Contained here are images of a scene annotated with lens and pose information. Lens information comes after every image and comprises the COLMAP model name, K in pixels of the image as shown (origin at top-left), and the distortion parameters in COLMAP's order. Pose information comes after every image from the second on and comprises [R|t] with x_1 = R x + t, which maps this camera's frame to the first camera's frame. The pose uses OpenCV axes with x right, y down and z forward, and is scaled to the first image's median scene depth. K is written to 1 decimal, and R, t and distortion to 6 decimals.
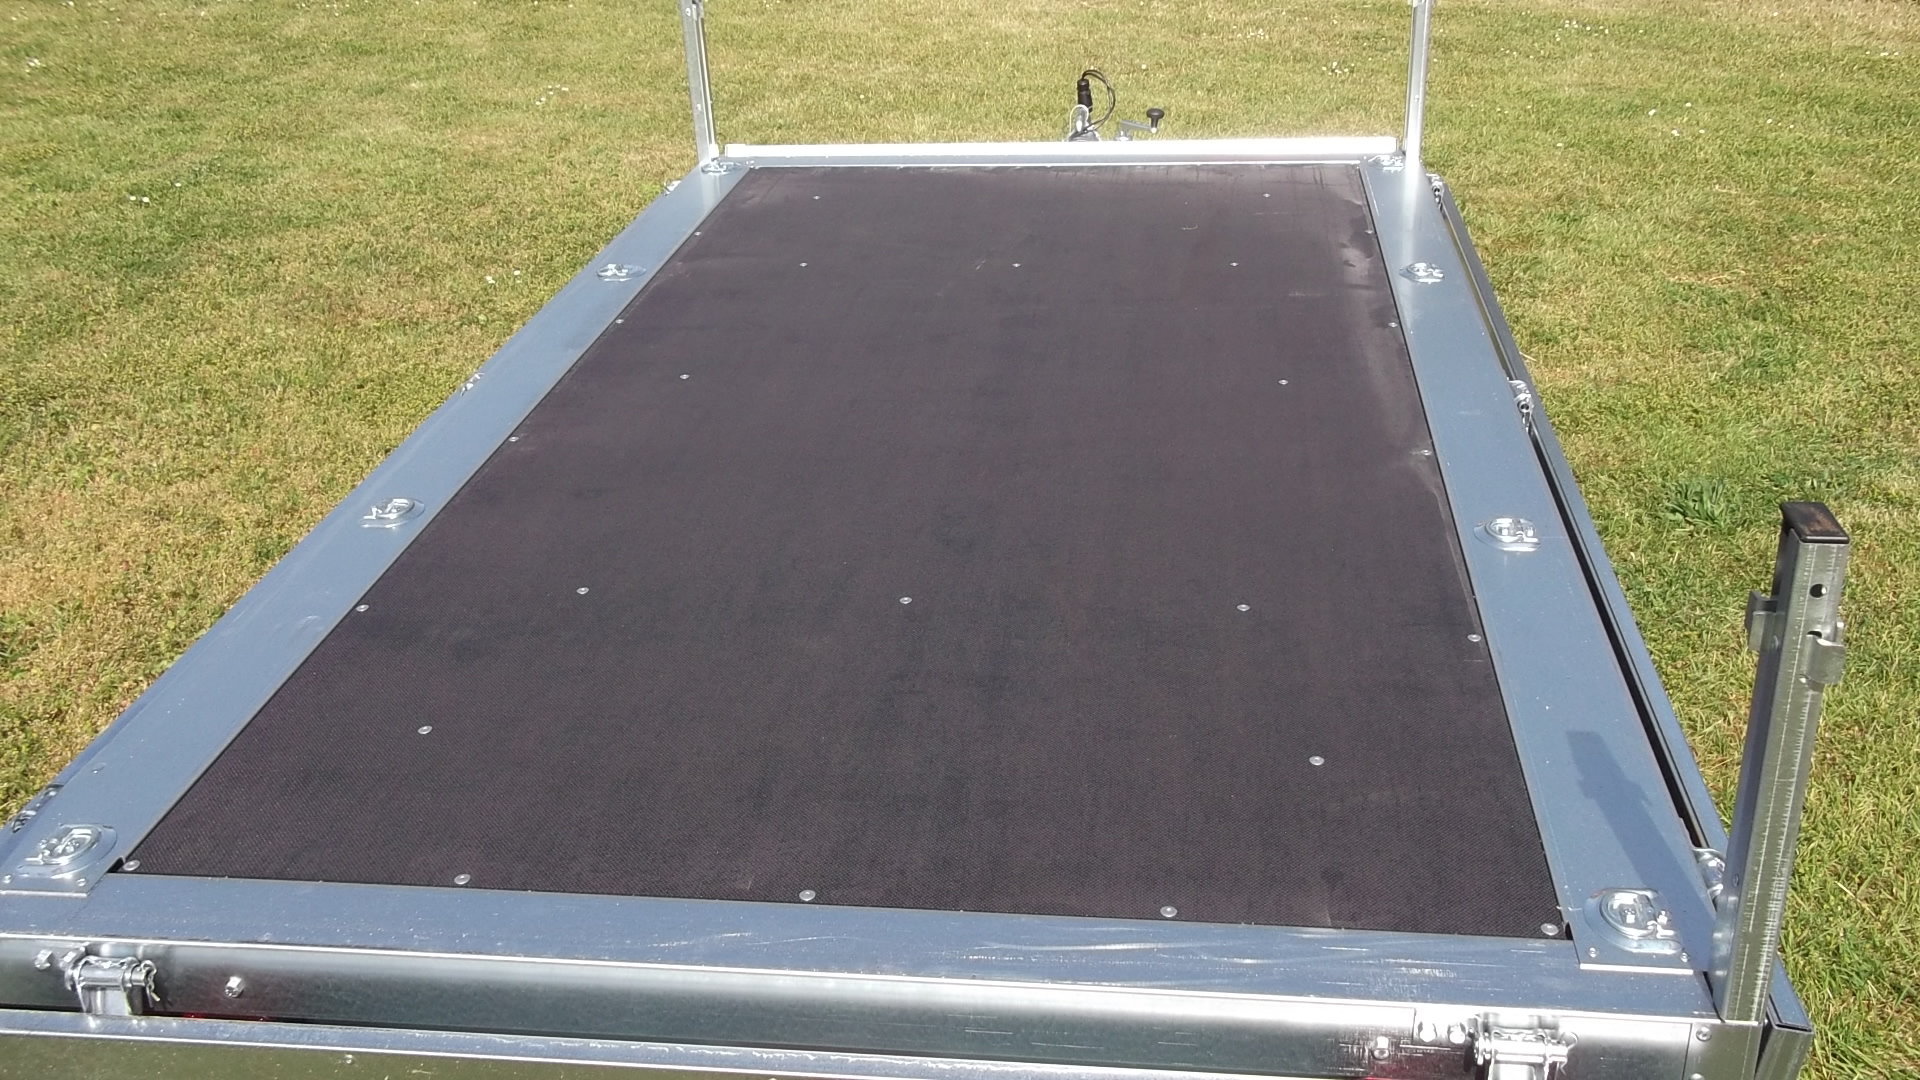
lens RADIAL K [[1826.6, 0, 960.0], [0, 1826.6, 540.0], [0, 0, 1]] dist [0.006438, 0.019845]
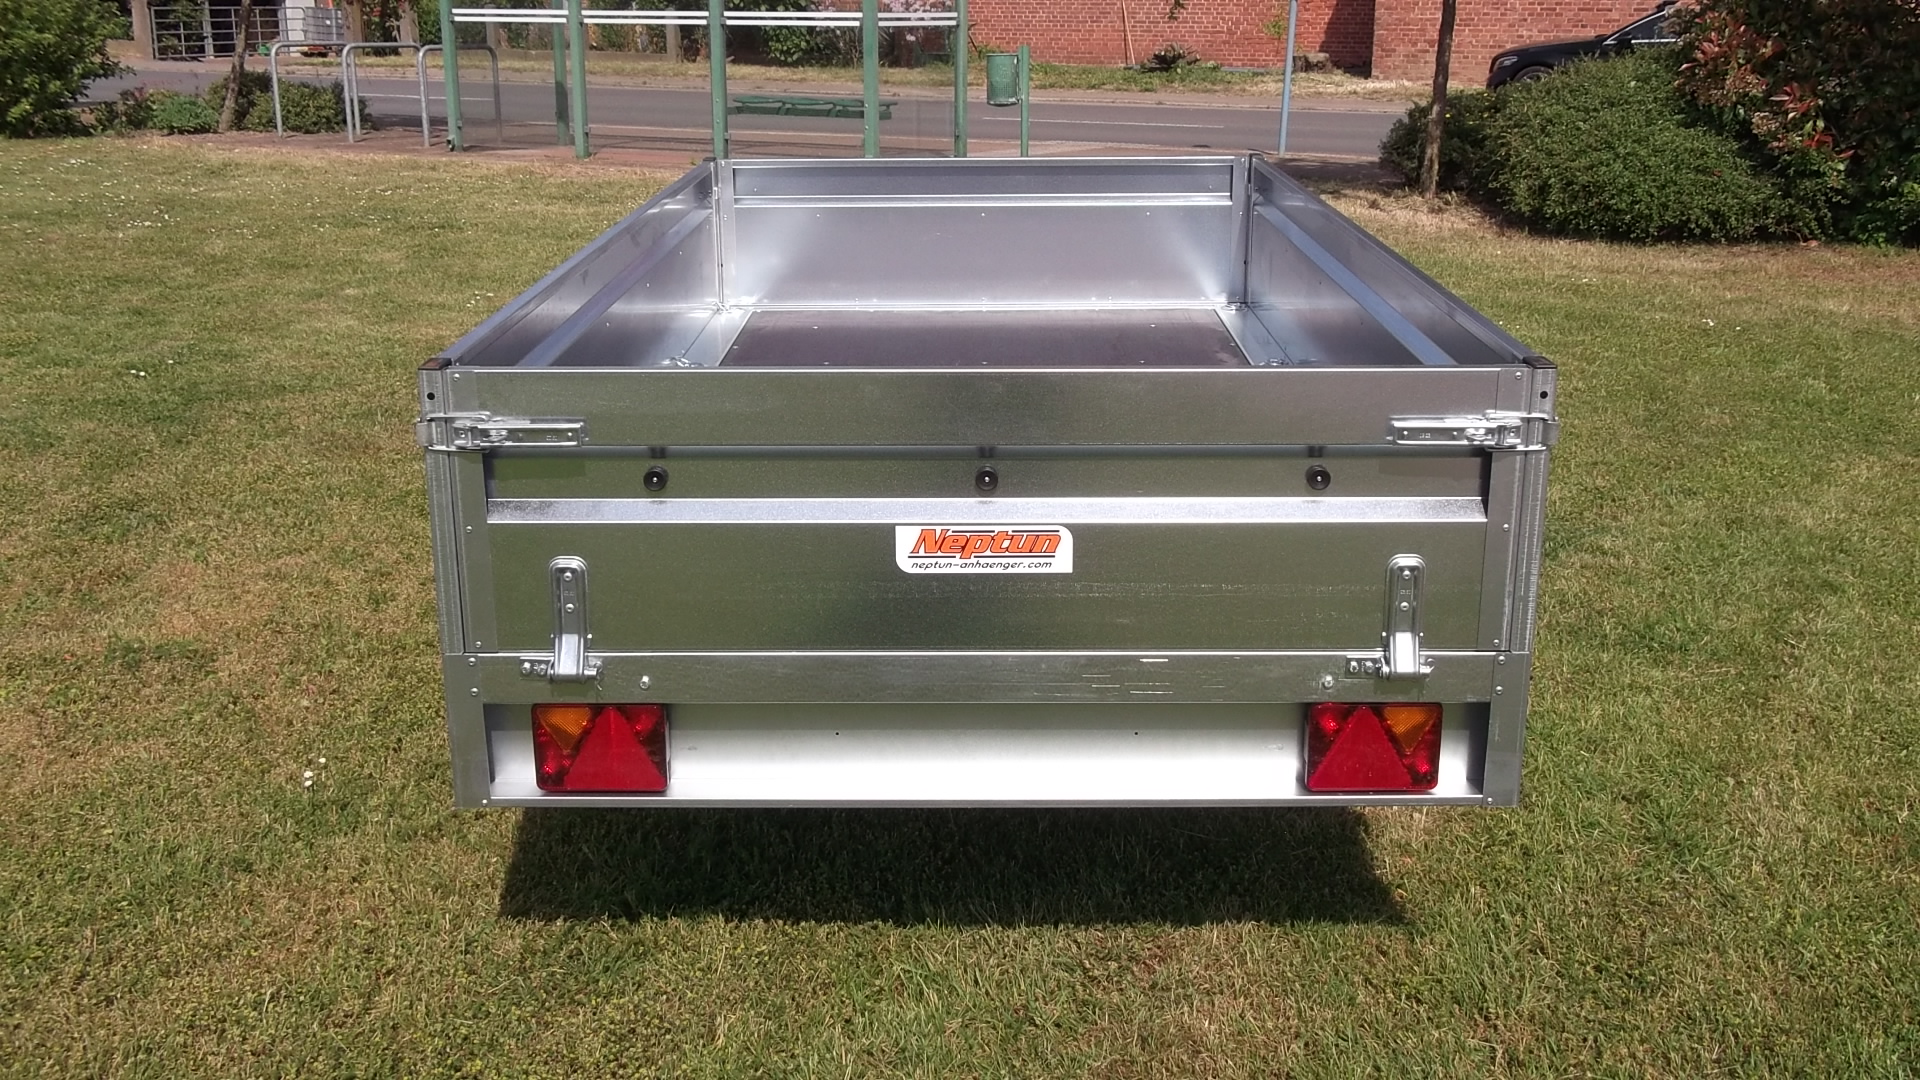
lens RADIAL K [[1826.6, 0, 960.0], [0, 1826.6, 540.0], [0, 0, 1]] dist [0.006438, 0.019845]
pose [[0.992678, -0.005542, 0.120665, -0.074499], [0.022522, 0.989922, -0.139811, 0.083870], [-0.118674, 0.141505, 0.982798, -0.158545]]
